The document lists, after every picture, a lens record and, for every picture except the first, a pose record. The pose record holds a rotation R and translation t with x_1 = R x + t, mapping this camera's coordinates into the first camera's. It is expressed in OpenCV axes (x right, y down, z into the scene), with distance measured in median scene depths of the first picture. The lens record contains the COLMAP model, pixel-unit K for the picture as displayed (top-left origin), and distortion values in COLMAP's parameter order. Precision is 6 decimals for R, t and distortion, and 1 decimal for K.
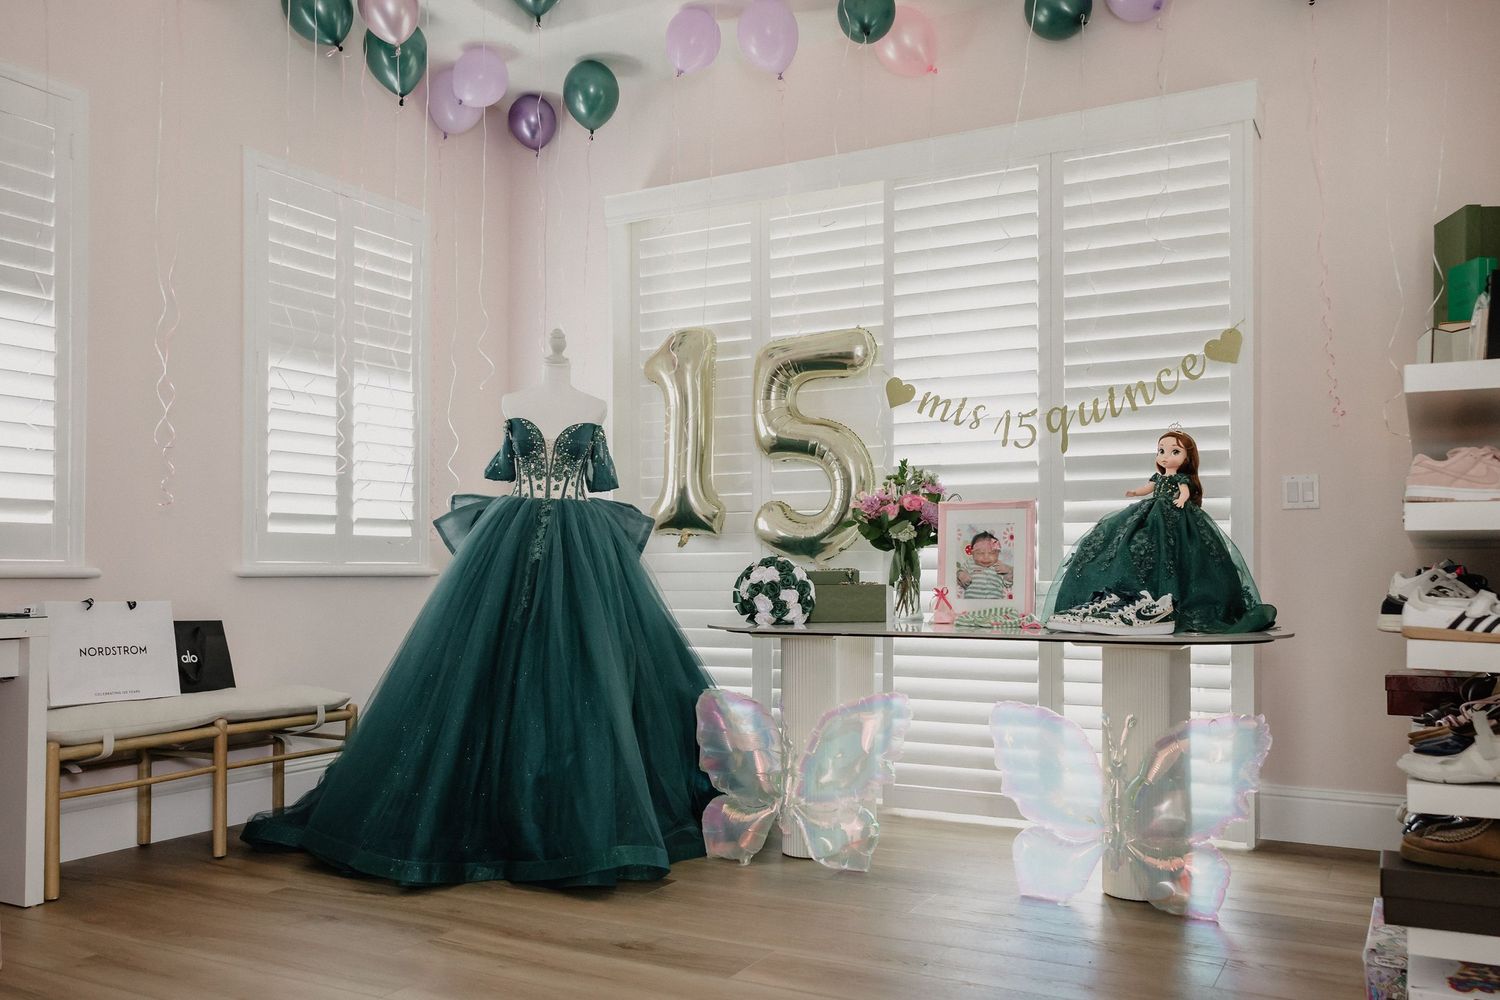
lens RADIAL K [[1215.4, 0, 750.0], [0, 1215.4, 500.0], [0, 0, 1]] dist [-0.000571, -0.003208]
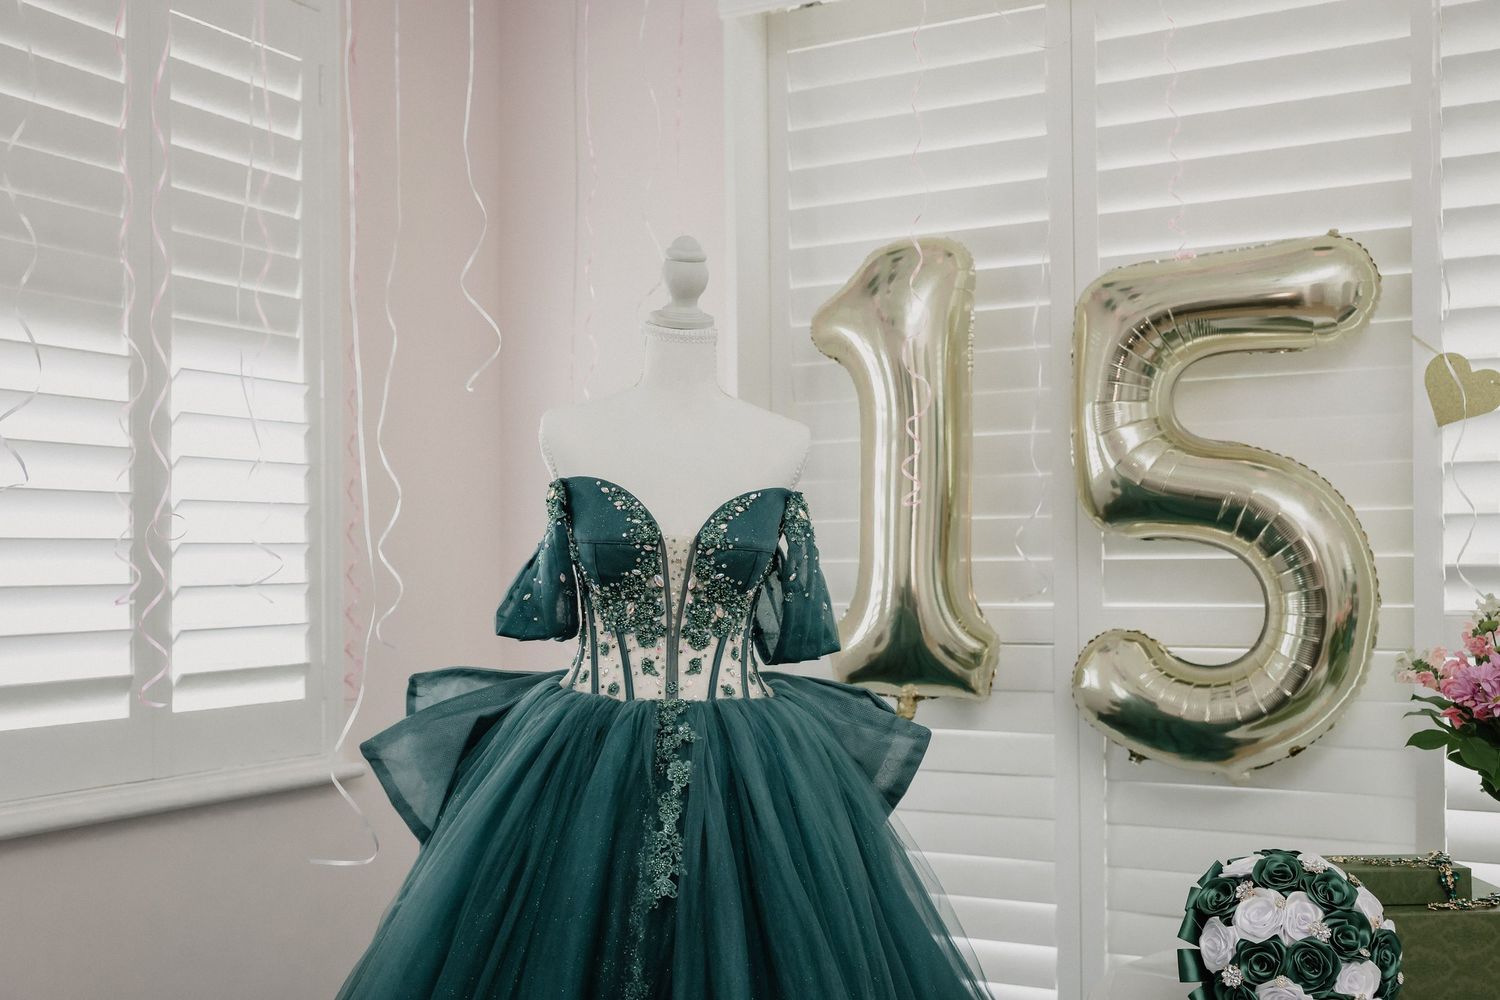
lens RADIAL K [[1628.7, 0, 750.0], [0, 1628.7, 500.0], [0, 0, 1]] dist [-0.008883, 0.004894]
pose [[0.999984, -0.003914, -0.003992, -0.134954], [0.003966, 0.999906, 0.013103, -0.065048], [0.003940, -0.013118, 0.999906, 0.485973]]
